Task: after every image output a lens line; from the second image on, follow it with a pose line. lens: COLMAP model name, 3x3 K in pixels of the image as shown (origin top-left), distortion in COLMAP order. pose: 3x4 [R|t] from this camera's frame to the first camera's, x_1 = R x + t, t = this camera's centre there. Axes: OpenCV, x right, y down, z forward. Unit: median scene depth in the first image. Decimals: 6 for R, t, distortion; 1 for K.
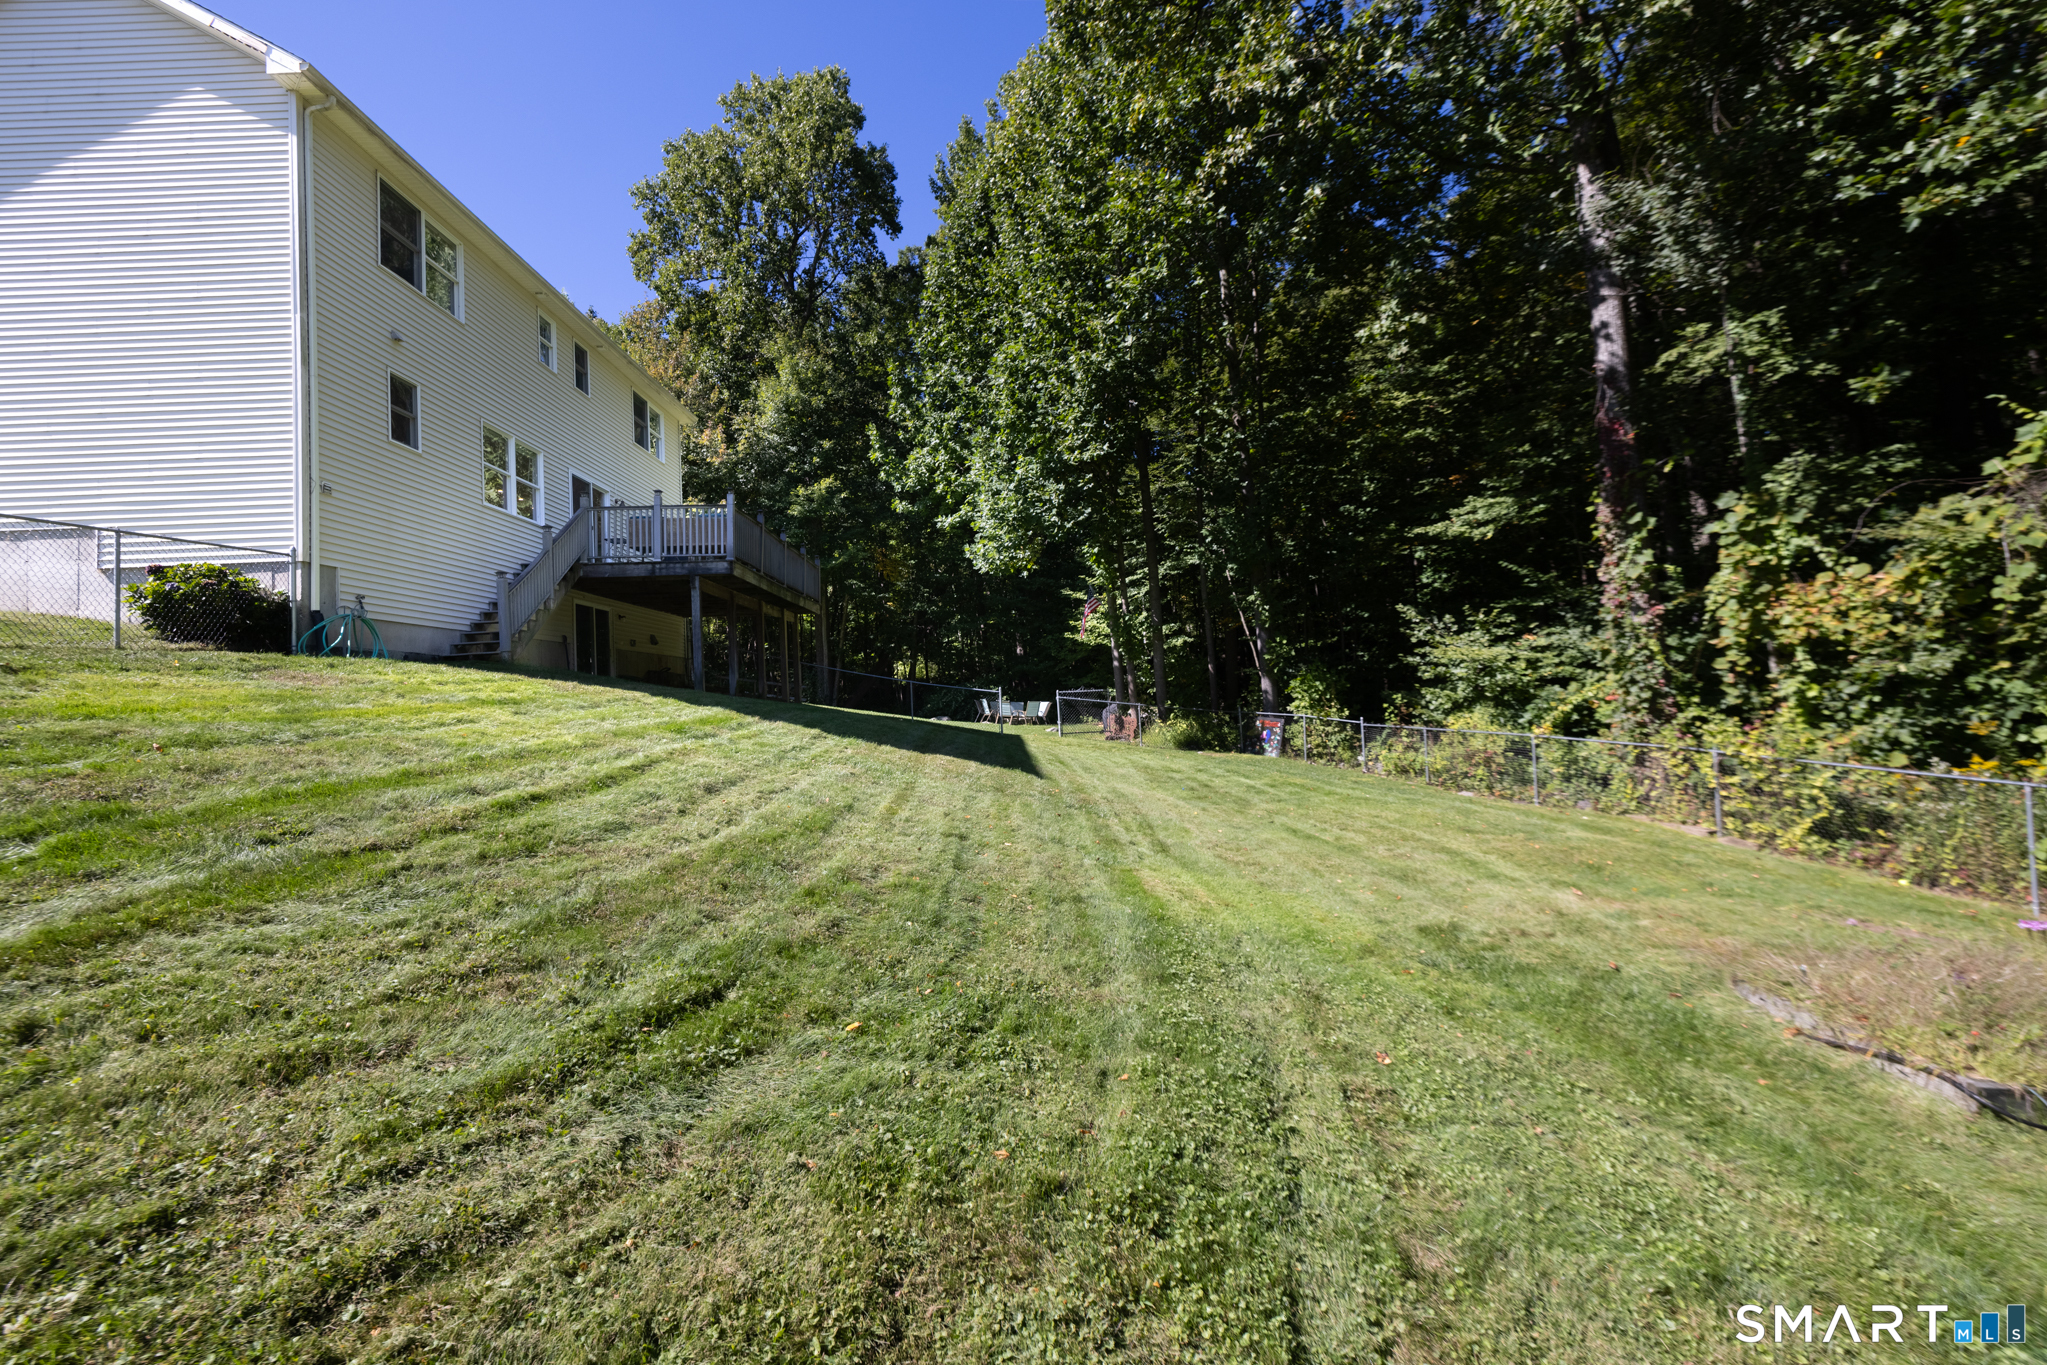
lens RADIAL K [[861.3, 0, 1000.1], [0, 861.3, 657.6], [0, 0, 1]] dist [0.000161, -0.000183]
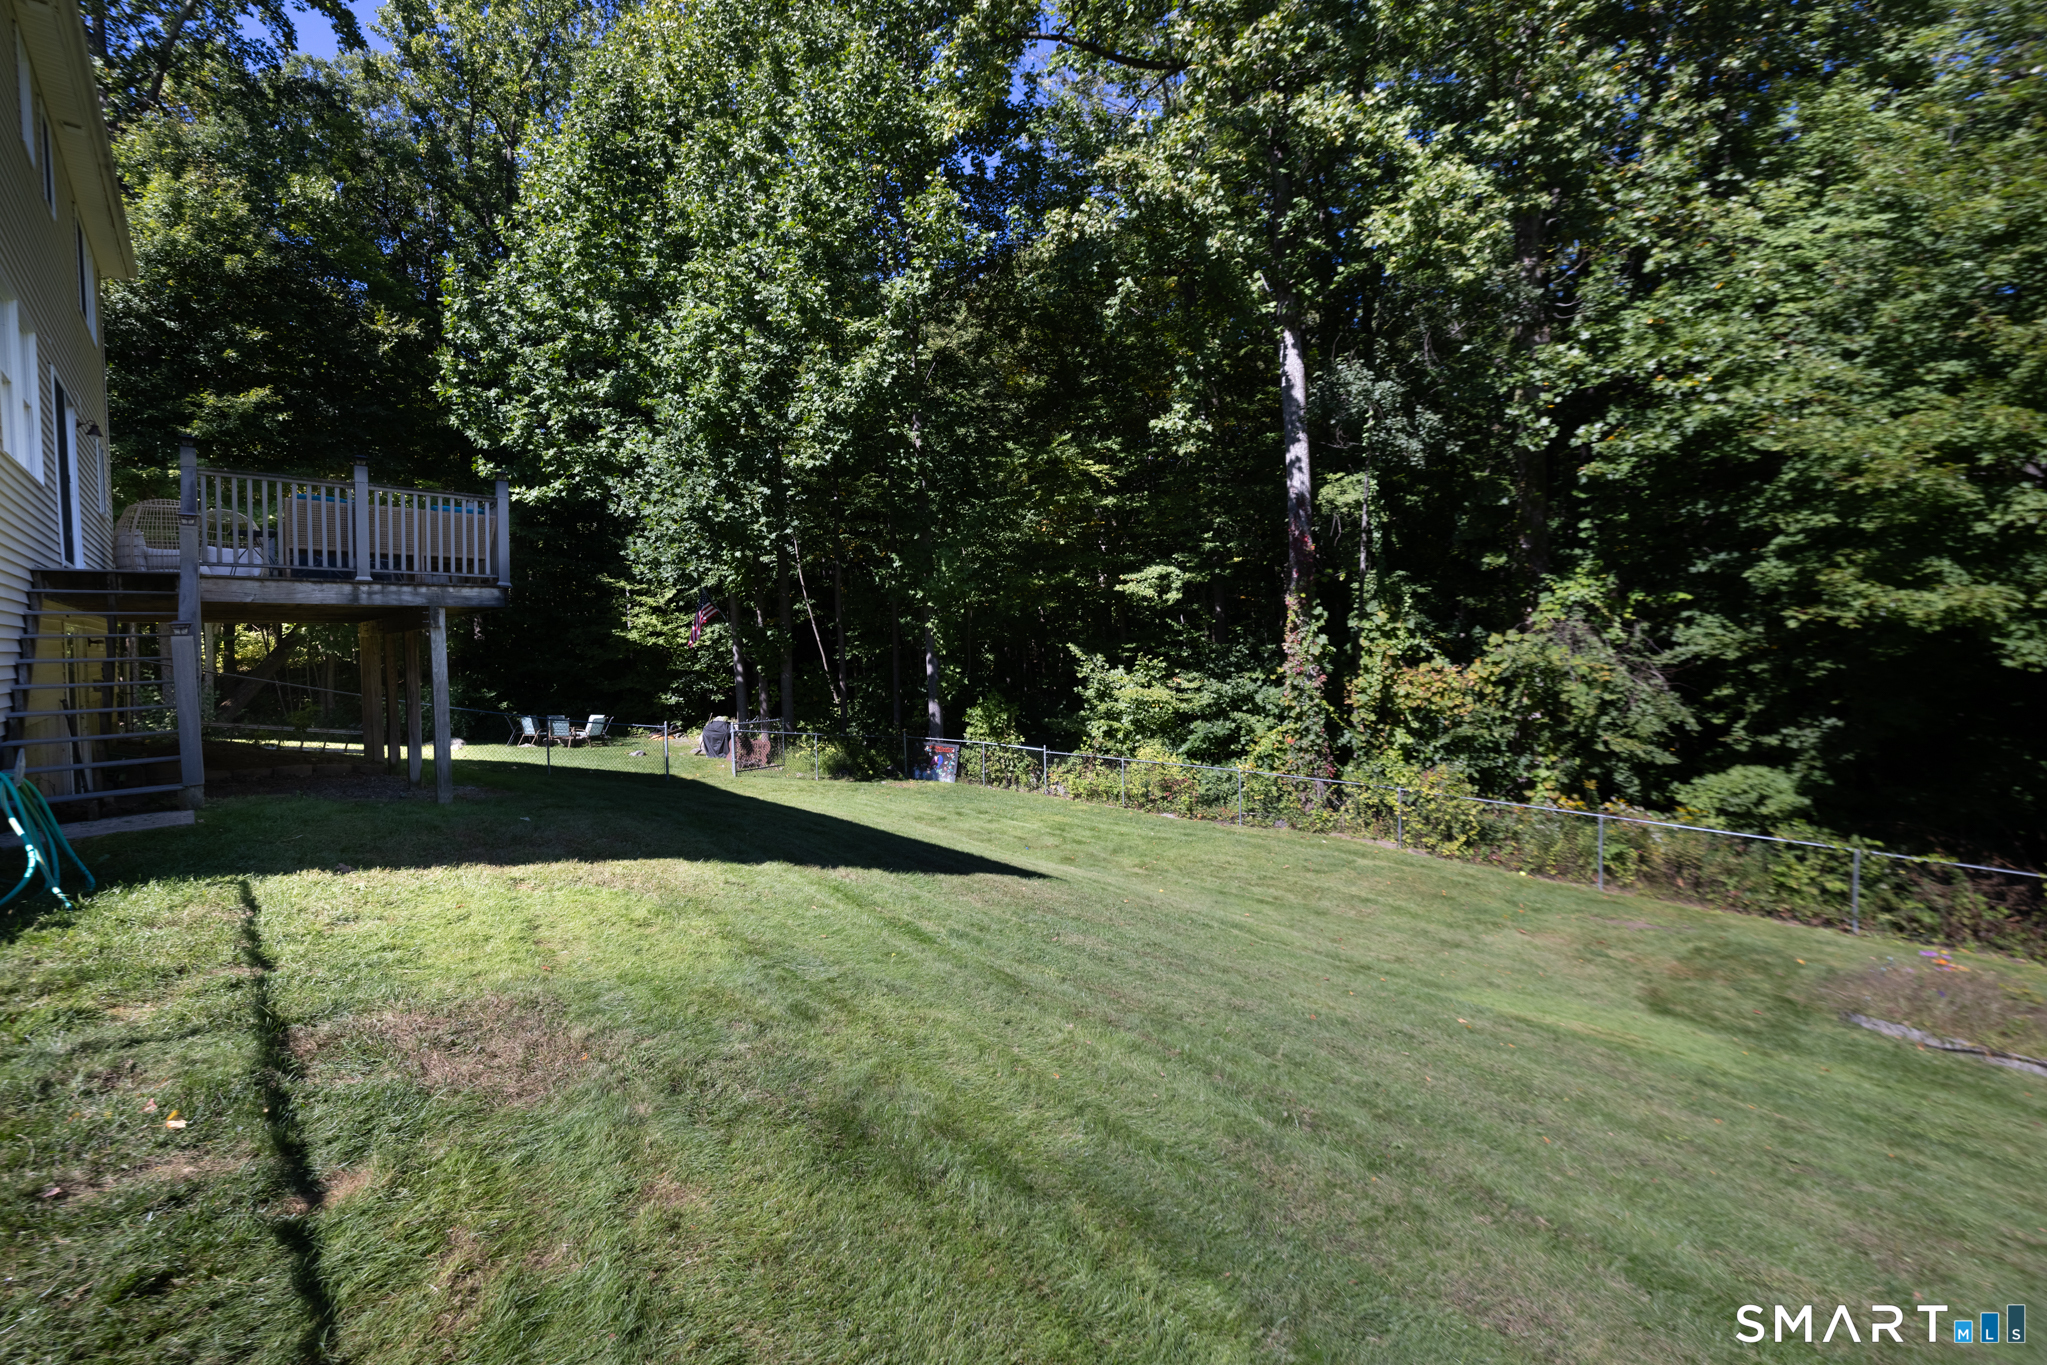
lens RADIAL K [[861.3, 0, 1000.1], [0, 861.3, 657.6], [0, 0, 1]] dist [0.000161, -0.000183]
pose [[0.749004, 0.011109, 0.662472, -0.522583], [-0.038352, 0.998910, 0.026610, -0.102992], [-0.661454, -0.045338, 0.748614, 0.307455]]
